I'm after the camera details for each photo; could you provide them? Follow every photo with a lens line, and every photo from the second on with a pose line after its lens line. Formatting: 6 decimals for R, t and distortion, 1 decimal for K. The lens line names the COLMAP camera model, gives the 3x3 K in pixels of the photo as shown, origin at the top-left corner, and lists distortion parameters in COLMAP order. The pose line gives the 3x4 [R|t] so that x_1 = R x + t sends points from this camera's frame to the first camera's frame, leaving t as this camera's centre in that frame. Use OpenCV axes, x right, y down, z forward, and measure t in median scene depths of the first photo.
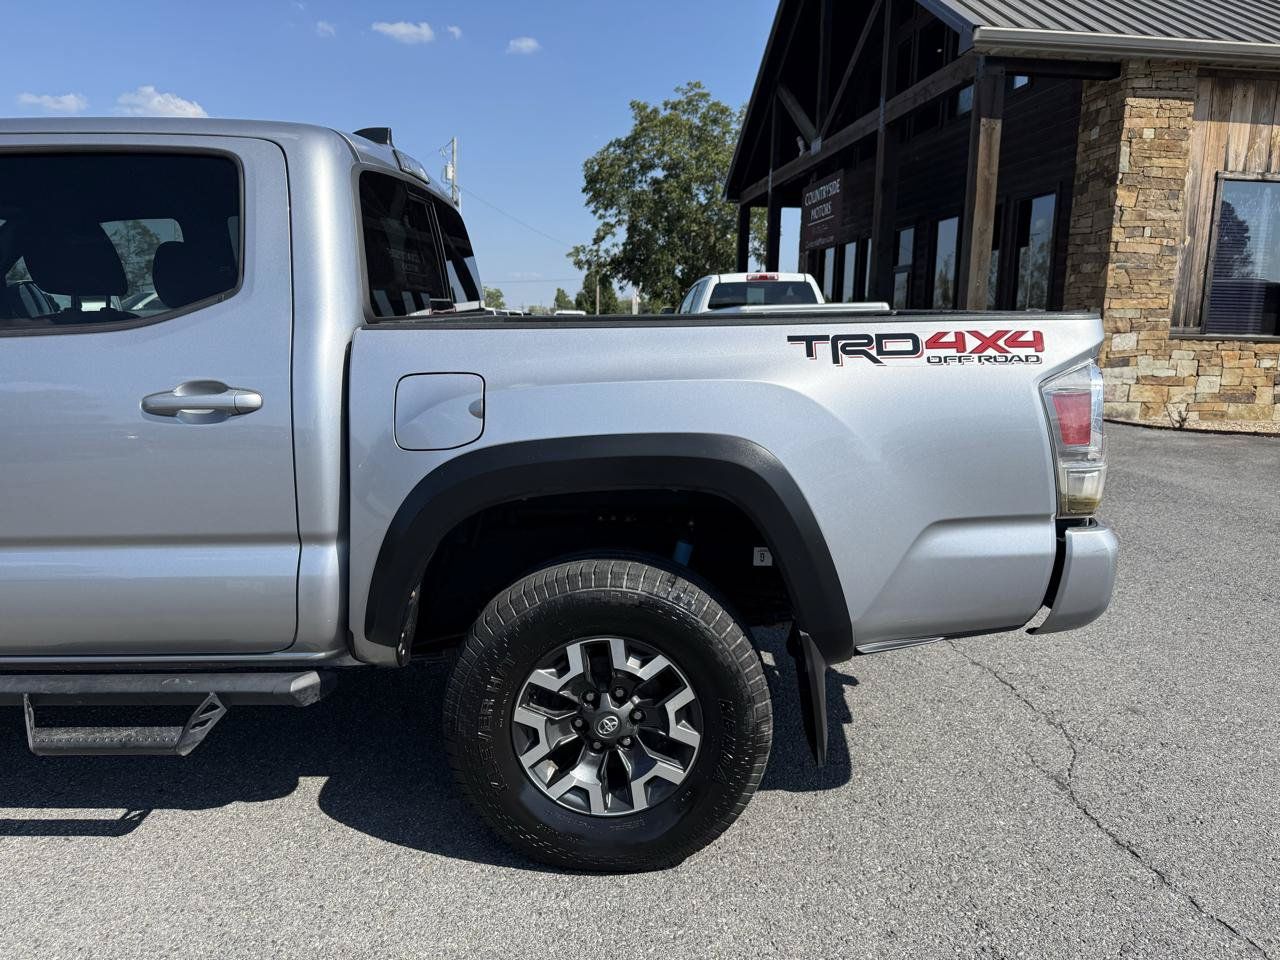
lens RADIAL K [[915.0, 0, 640.0], [0, 915.0, 480.0], [0, 0, 1]] dist [0.024624, -0.031956]
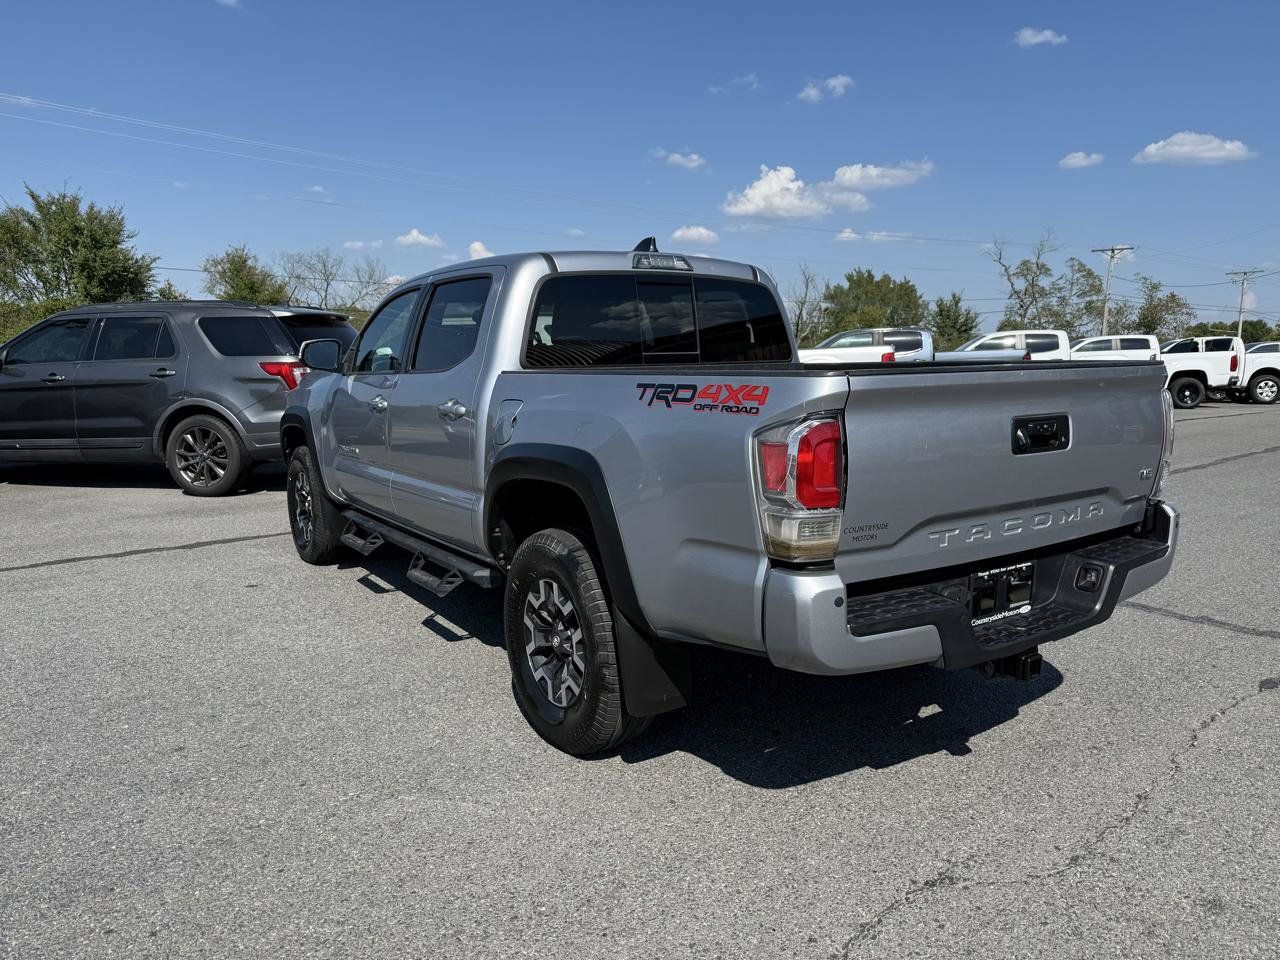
lens RADIAL K [[903.0, 0, 602.8], [0, 903.0, 461.4], [0, 0, 1]] dist [0.051512, -0.065361]
pose [[0.545247, 0.100966, -0.832173, 0.238454], [-0.152370, 0.988120, 0.020052, -0.011979], [0.824311, 0.115864, 0.554154, 0.043908]]
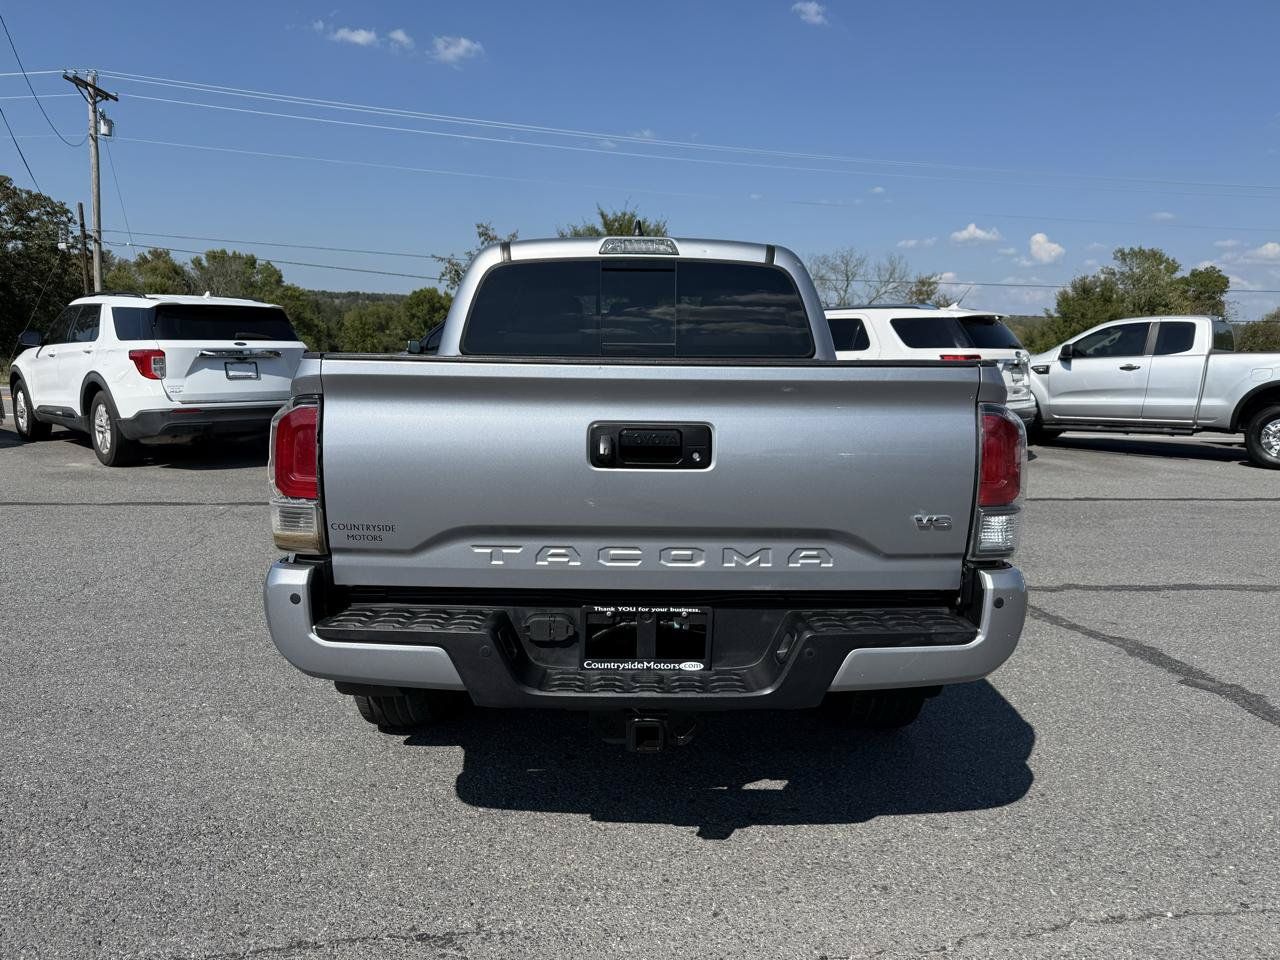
lens RADIAL K [[886.8, 0, 618.9], [0, 886.8, 478.5], [0, 0, 1]] dist [0.063033, -0.073666]
pose [[0.003890, 0.148110, -0.988963, 0.284210], [-0.202687, 0.968560, 0.144257, -0.050106], [0.979236, 0.199889, 0.033787, 0.256750]]
